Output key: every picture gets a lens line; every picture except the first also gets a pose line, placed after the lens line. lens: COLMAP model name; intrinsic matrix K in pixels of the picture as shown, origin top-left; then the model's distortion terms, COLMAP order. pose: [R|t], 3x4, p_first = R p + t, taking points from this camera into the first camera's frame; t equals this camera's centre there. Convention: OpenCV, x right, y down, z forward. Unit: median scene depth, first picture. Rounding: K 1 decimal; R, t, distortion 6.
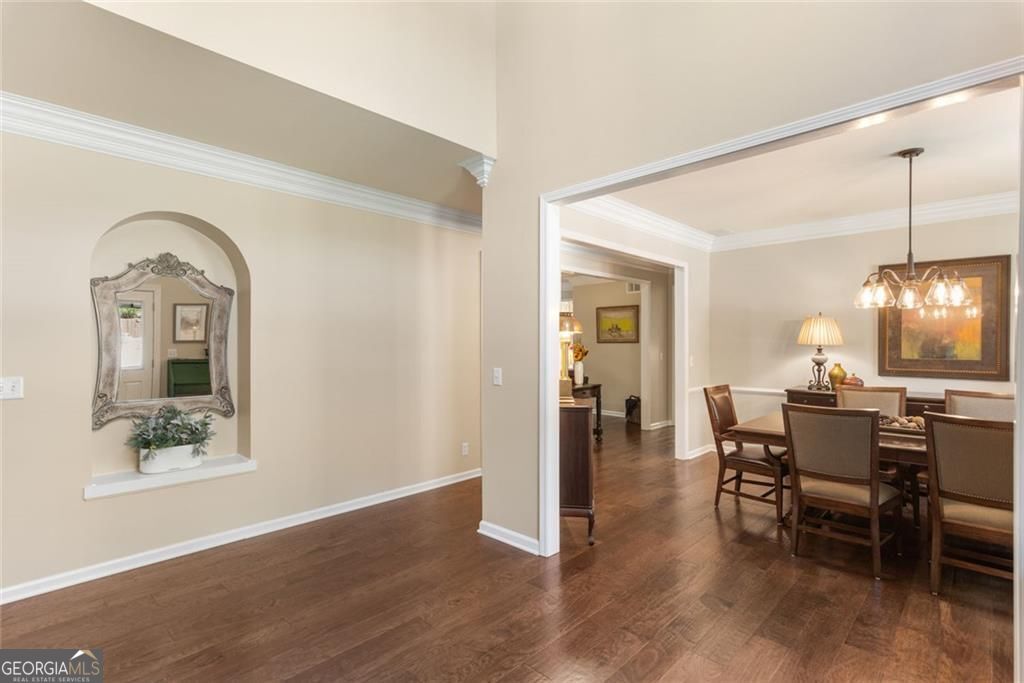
lens RADIAL K [[486.9, 0, 500.4], [0, 486.9, 344.2], [0, 0, 1]] dist [-0.000769, -0.000025]
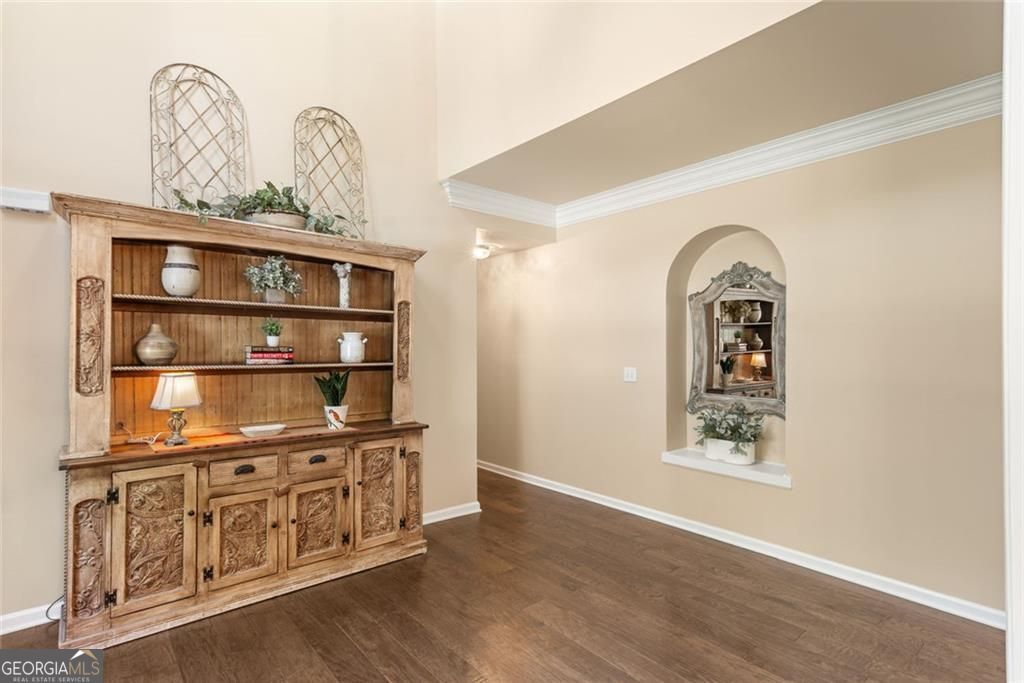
lens RADIAL K [[486.9, 0, 500.4], [0, 486.9, 344.2], [0, 0, 1]] dist [-0.000769, -0.000025]
pose [[-0.091376, -0.003227, -0.995811, 0.466344], [-0.001534, 0.999994, -0.003100, -0.000480], [0.995815, 0.001245, -0.091381, 0.599493]]
